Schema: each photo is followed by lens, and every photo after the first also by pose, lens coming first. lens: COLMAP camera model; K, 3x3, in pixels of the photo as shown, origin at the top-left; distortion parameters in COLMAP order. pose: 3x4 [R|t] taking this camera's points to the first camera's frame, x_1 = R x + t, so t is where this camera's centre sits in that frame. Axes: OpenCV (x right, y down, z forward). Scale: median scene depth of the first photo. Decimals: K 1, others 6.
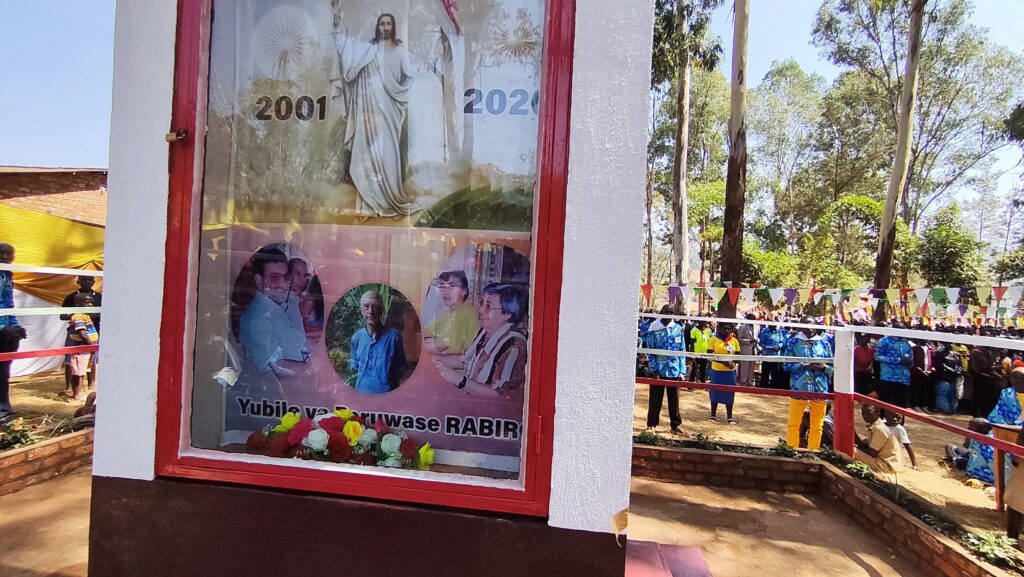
lens RADIAL K [[454.1, 0, 488.2], [0, 454.1, 289.1], [0, 0, 1]] dist [-0.002356, 0.000289]
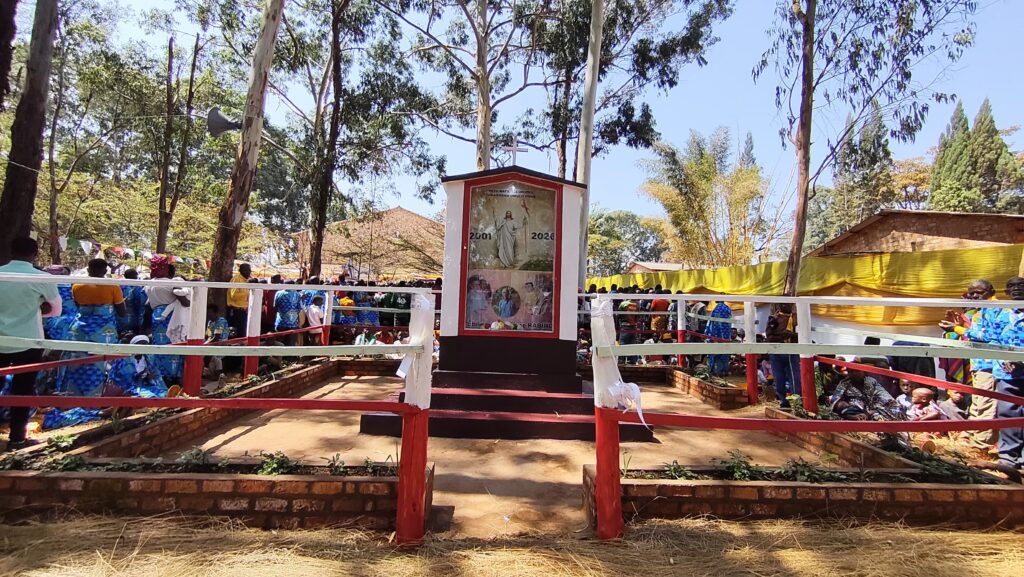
lens RADIAL K [[454.1, 0, 511.1], [0, 454.1, 288.7], [0, 0, 1]] dist [-0.002356, 0.000289]
pose [[0.995934, -0.013030, 0.089138, -0.533132], [0.019368, 0.997316, -0.070605, 0.258025], [-0.087978, 0.072044, 0.993514, -2.514467]]
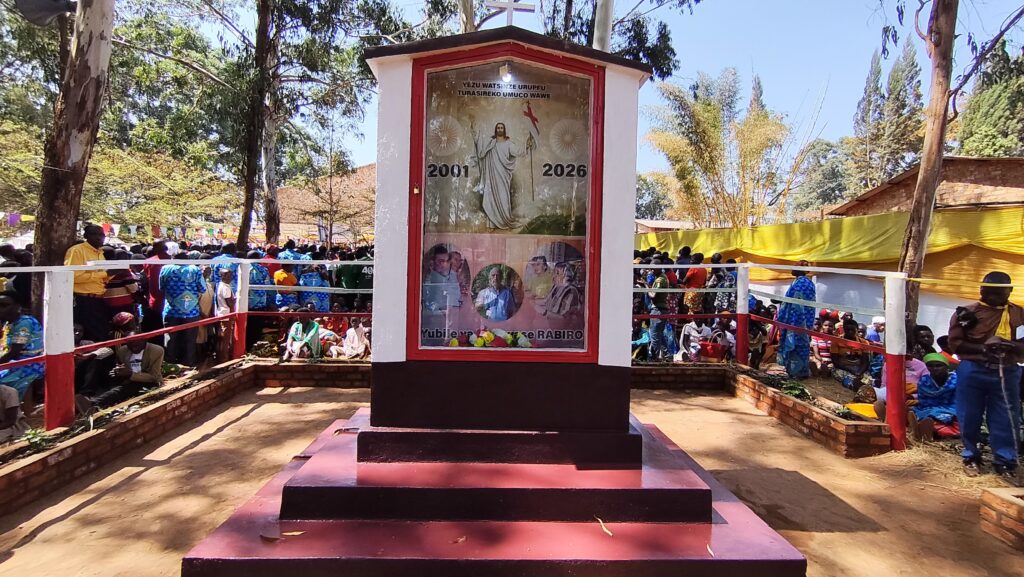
lens RADIAL K [[454.1, 0, 521.1], [0, 454.1, 292.0], [0, 0, 1]] dist [-0.002356, 0.000289]
pose [[0.990997, -0.034271, 0.129423, -0.409910], [0.030988, 0.999147, 0.027299, 0.058597], [-0.130248, -0.023043, 0.991214, -0.930776]]
